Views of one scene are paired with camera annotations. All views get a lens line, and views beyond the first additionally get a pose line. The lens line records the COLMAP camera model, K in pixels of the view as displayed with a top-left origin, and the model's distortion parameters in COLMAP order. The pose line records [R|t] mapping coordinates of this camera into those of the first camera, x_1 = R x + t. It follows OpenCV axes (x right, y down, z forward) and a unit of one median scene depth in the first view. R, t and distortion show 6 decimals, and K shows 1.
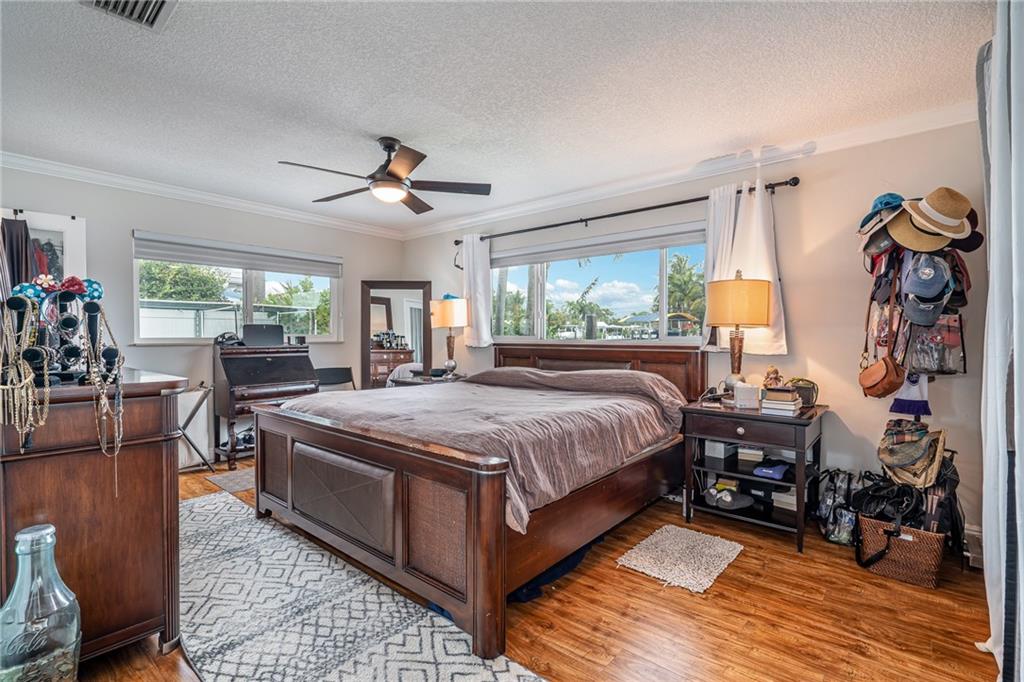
lens RADIAL K [[471.3, 0, 511.8], [0, 471.3, 341.1], [0, 0, 1]] dist [-0.000177, 0.000136]
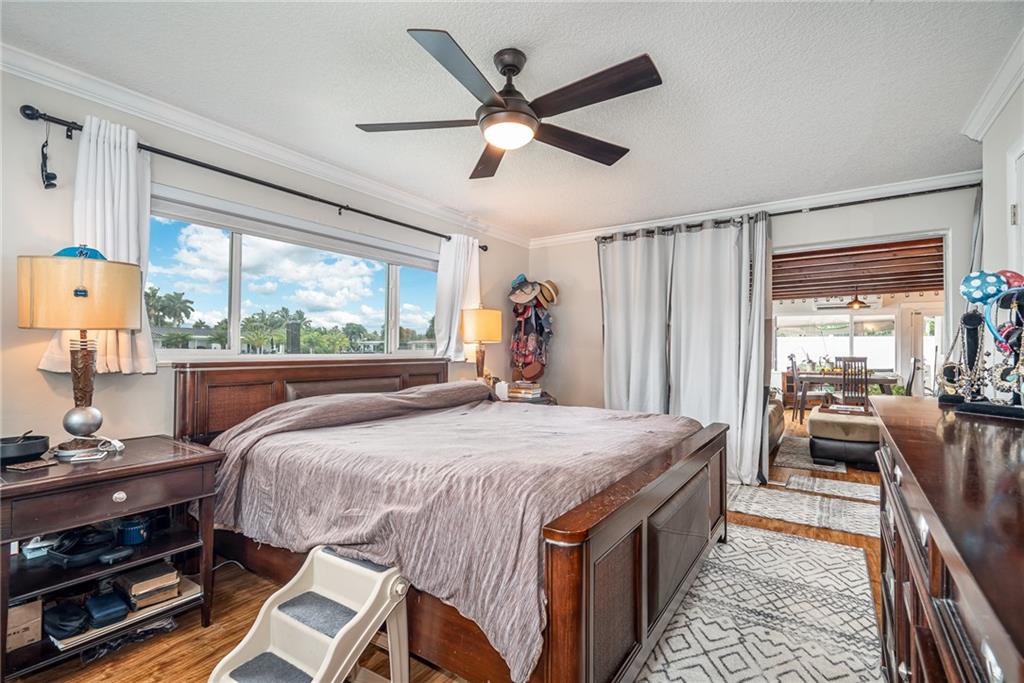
lens RADIAL K [[471.3, 0, 513.3], [0, 471.3, 345.3], [0, 0, 1]] dist [-0.000177, 0.000136]
pose [[-0.114958, 0.006605, 0.993348, -1.431784], [0.006877, 0.999959, -0.005853, -0.022221], [-0.993347, 0.006159, -0.114999, 1.684700]]
